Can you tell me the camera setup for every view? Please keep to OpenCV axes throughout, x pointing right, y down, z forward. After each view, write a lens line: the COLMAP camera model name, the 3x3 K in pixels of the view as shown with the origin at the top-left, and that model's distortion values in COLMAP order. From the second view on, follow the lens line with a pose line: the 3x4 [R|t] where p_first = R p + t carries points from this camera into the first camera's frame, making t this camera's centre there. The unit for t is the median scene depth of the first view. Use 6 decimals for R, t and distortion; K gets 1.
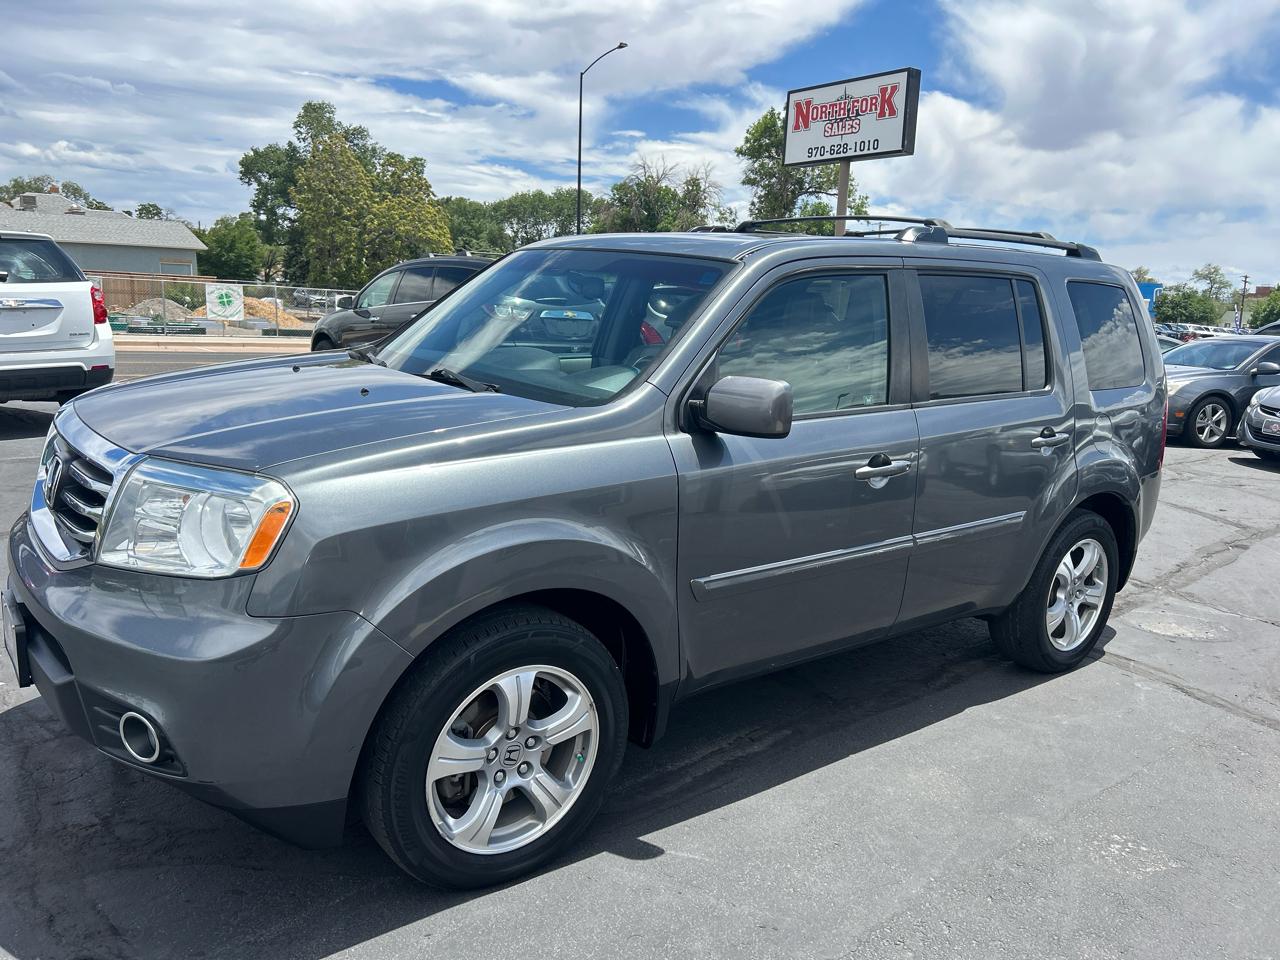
lens RADIAL K [[962.0, 0, 639.7], [0, 962.0, 490.1], [0, 0, 1]] dist [0.033177, -0.039186]
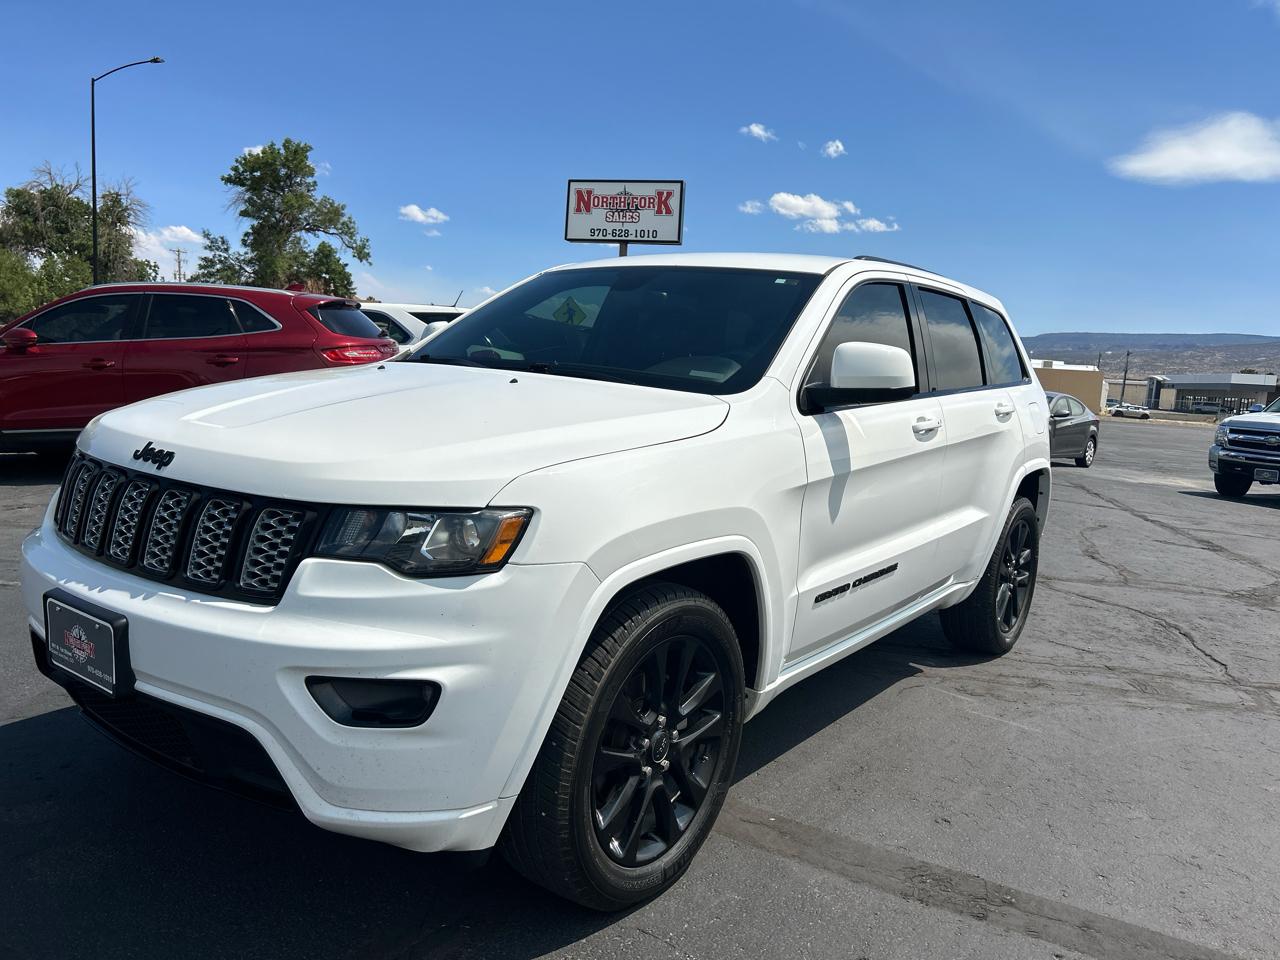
lens RADIAL K [[962.0, 0, 633.4], [0, 962.0, 508.3], [0, 0, 1]] dist [0.033177, -0.039186]
pose [[0.809317, -0.074638, 0.582610, -0.200533], [0.083079, 0.996468, 0.012250, -0.002696], [-0.581466, 0.038489, 0.812659, -0.008743]]
